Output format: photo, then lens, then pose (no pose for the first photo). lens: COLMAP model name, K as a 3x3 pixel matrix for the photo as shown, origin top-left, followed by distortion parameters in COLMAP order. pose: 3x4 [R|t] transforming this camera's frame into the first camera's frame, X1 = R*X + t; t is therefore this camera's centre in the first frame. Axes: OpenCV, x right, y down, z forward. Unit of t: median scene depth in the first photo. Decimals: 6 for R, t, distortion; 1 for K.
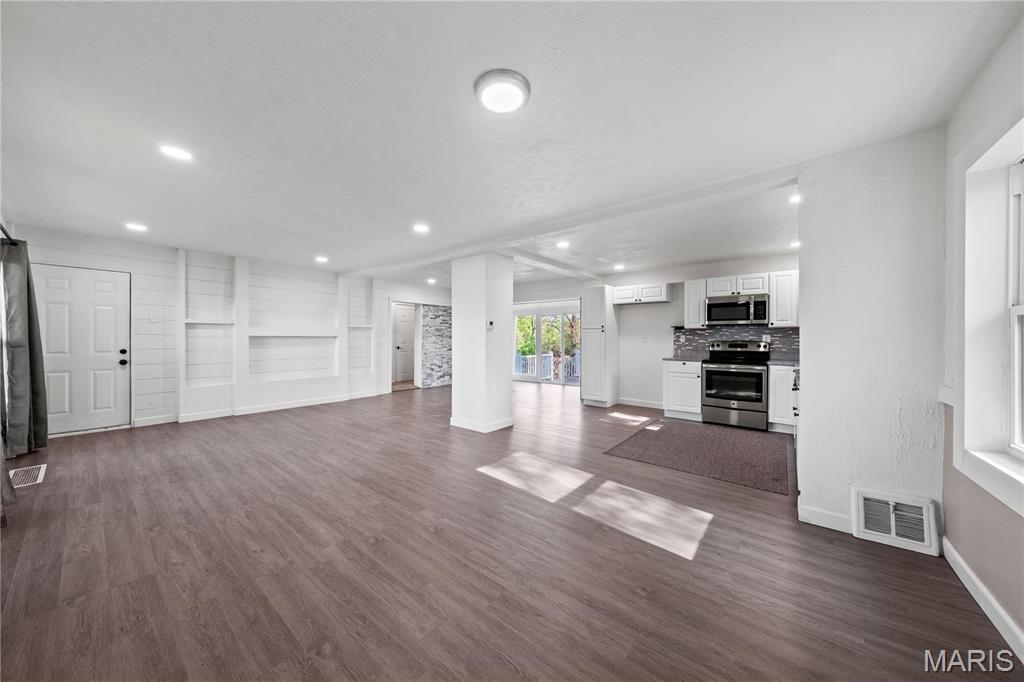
lens RADIAL K [[353.1, 0, 504.2], [0, 353.1, 339.1], [0, 0, 1]] dist [-0.002821, 0.000284]
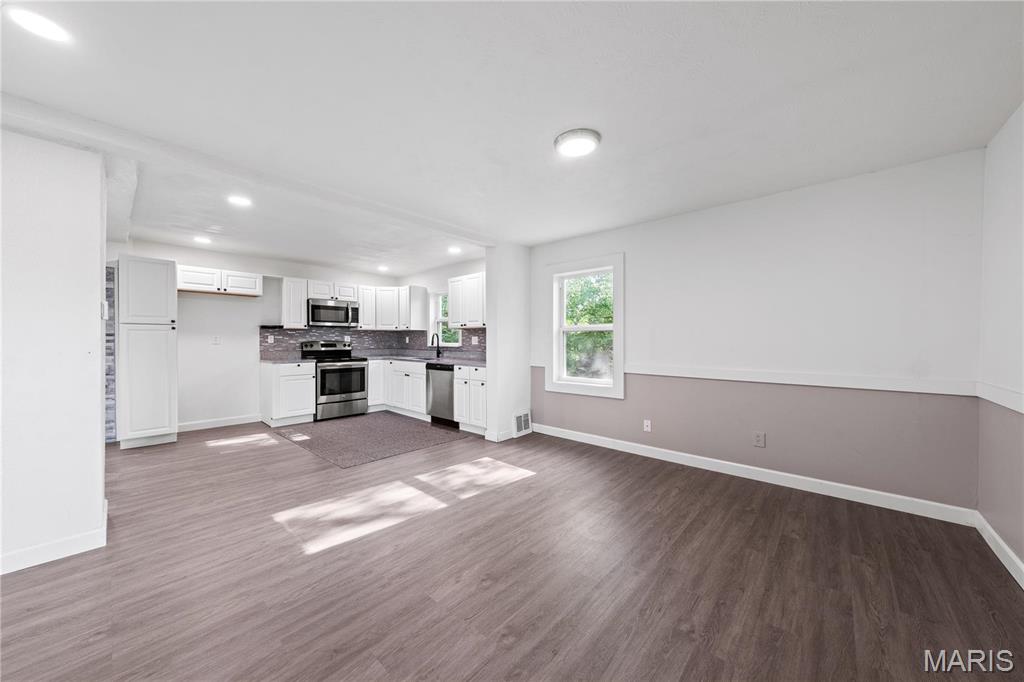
lens RADIAL K [[353.1, 0, 512.6], [0, 353.1, 340.6], [0, 0, 1]] dist [-0.002821, 0.000284]
pose [[0.042034, -0.006557, 0.999095, -0.442393], [0.002422, 0.999976, 0.006461, -0.002001], [-0.999113, 0.002148, 0.042049, 0.409560]]
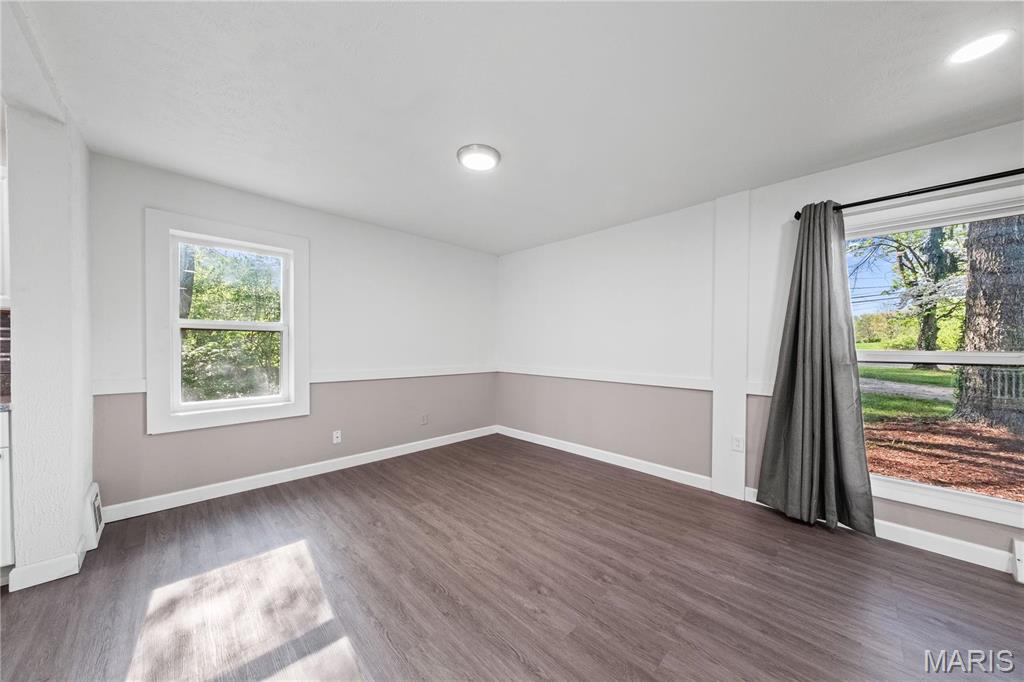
lens RADIAL K [[353.1, 0, 506.1], [0, 353.1, 350.0], [0, 0, 1]] dist [-0.002821, 0.000284]
pose [[-0.994123, -0.016849, 0.106938, -0.088486], [-0.015090, 0.999738, 0.017236, -0.003241], [-0.107200, 0.015521, -0.994116, 0.802784]]
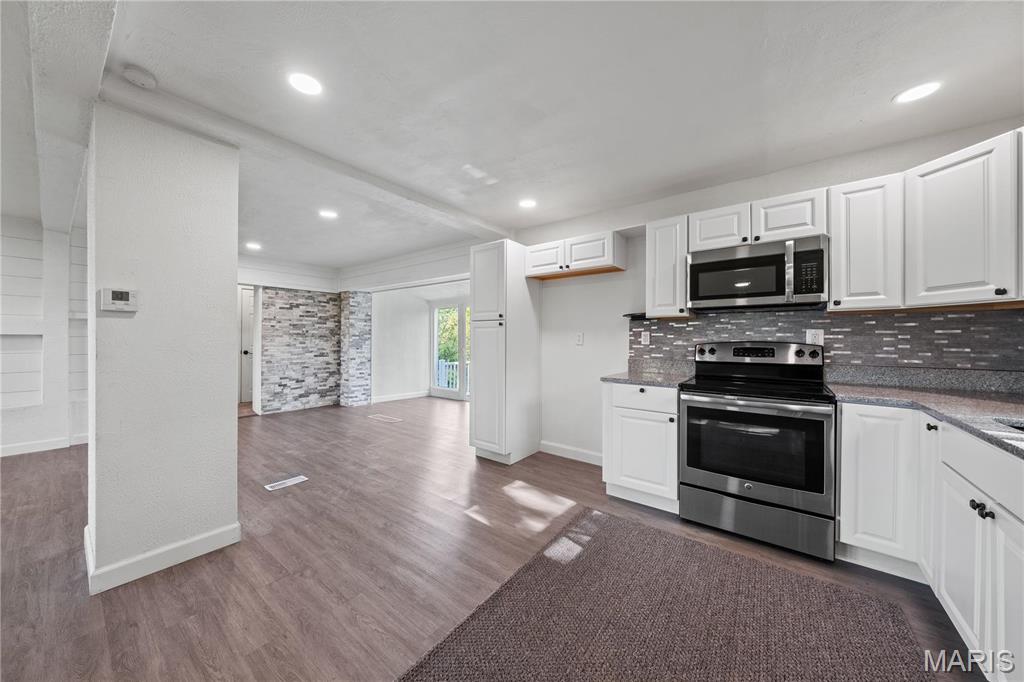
lens RADIAL K [[353.1, 0, 502.7], [0, 353.1, 339.2], [0, 0, 1]] dist [-0.002821, 0.000284]
pose [[0.999484, -0.000649, 0.032110, 0.327899], [0.000766, 0.999993, -0.003652, 0.002861], [-0.032108, 0.003675, 0.999478, 0.568493]]
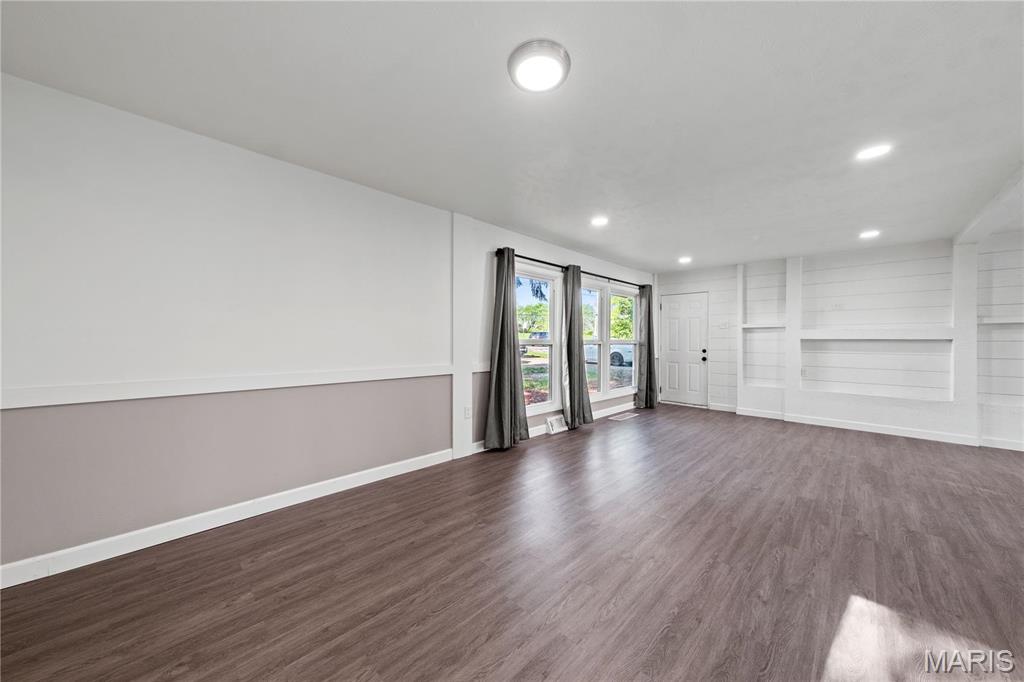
lens RADIAL K [[353.1, 0, 509.0], [0, 353.1, 338.9], [0, 0, 1]] dist [-0.002821, 0.000284]
pose [[-0.099218, -0.001695, -0.995064, 0.320427], [-0.009663, 0.999953, -0.000740, -0.002104], [0.995019, 0.009542, -0.099230, 0.356423]]
